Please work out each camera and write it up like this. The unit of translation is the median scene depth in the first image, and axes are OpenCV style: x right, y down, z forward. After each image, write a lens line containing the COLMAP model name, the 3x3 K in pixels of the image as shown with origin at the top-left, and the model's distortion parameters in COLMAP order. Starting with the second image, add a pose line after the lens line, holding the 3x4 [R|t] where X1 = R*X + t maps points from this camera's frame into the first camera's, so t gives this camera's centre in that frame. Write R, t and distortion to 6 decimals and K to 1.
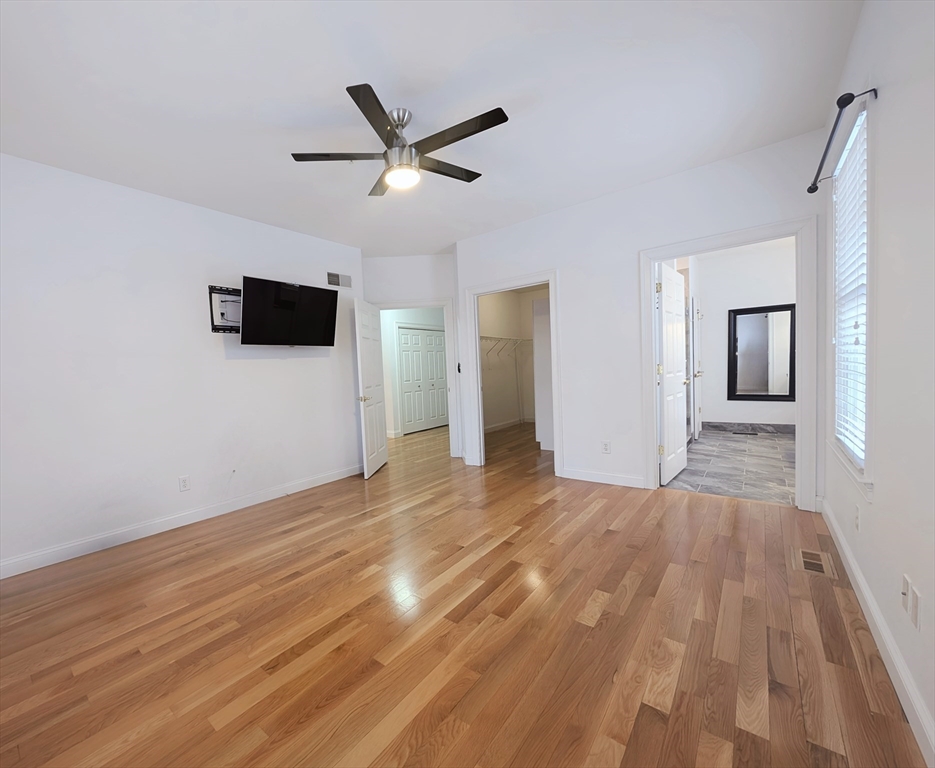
lens RADIAL K [[392.9, 0, 413.1], [0, 392.9, 393.4], [0, 0, 1]] dist [0.000118, 0.000299]
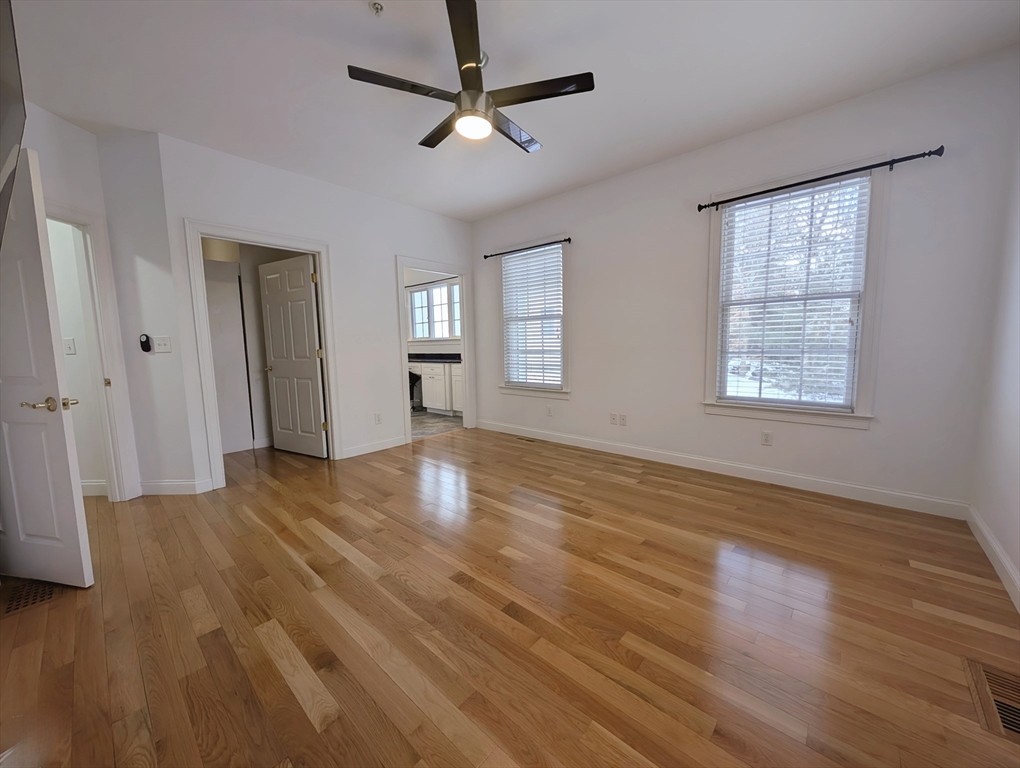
lens RADIAL K [[385.7, 0, 507.0], [0, 385.7, 385.4], [0, 0, 1]] dist [0.000626, 0.000017]
pose [[0.020540, -0.056691, 0.998180, -0.957791], [0.071922, 0.995888, 0.055081, 0.011649], [-0.997199, 0.070659, 0.024533, 0.938251]]
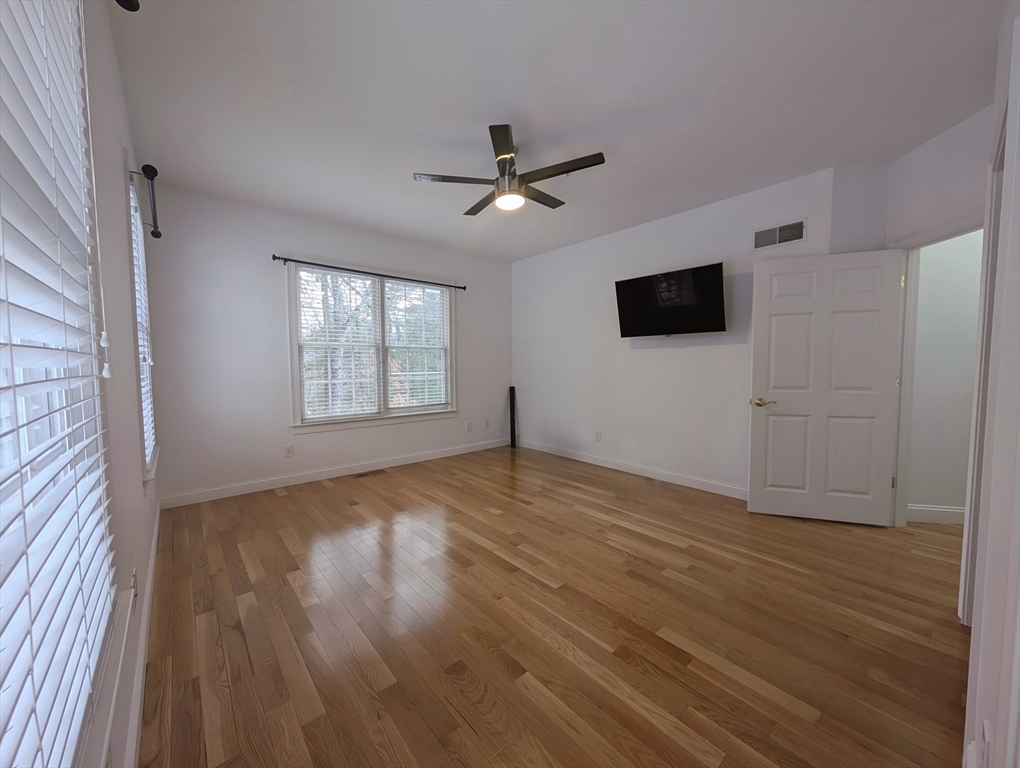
lens RADIAL K [[385.7, 0, 507.0], [0, 385.7, 385.4], [0, 0, 1]] dist [0.000626, 0.000017]
pose [[-0.142122, 0.107180, -0.984029, 1.145799], [-0.043435, 0.992488, 0.114374, -0.141868], [0.988896, 0.058996, -0.136399, 1.171107]]
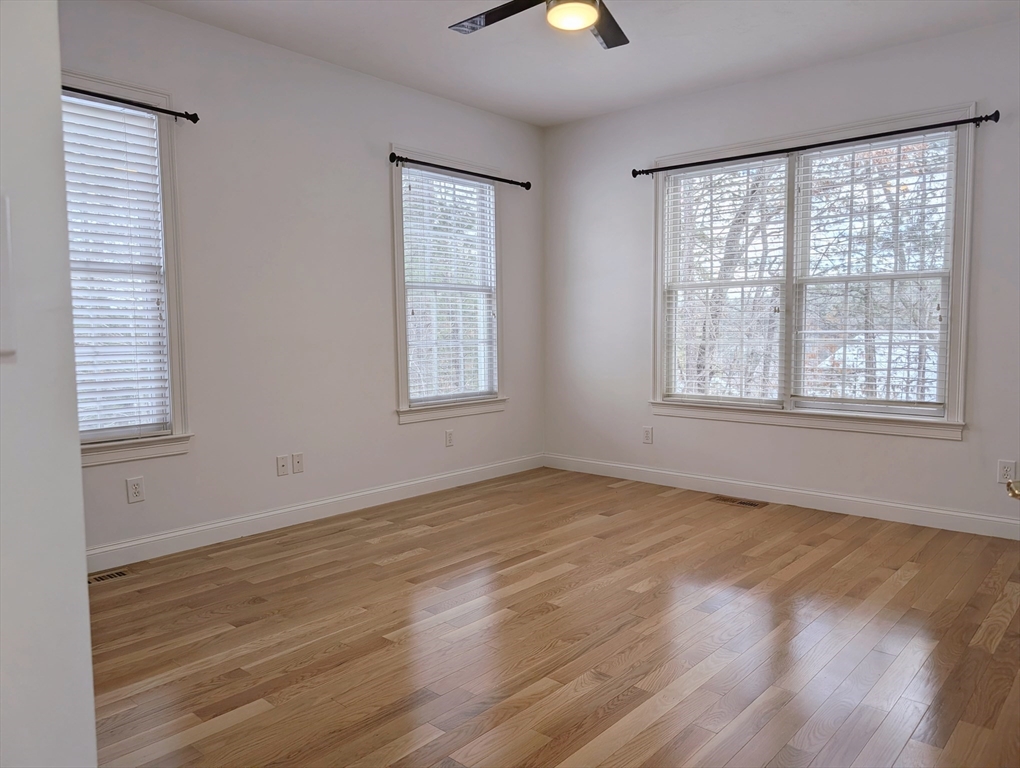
lens RADIAL K [[735.5, 0, 521.1], [0, 735.5, 382.3], [0, 0, 1]] dist [0.021114, -0.002612]
pose [[-0.998339, 0.057533, 0.003137, 0.089303], [0.057453, 0.989865, 0.129867, -0.118780], [0.004367, 0.129832, -0.991526, 2.264745]]
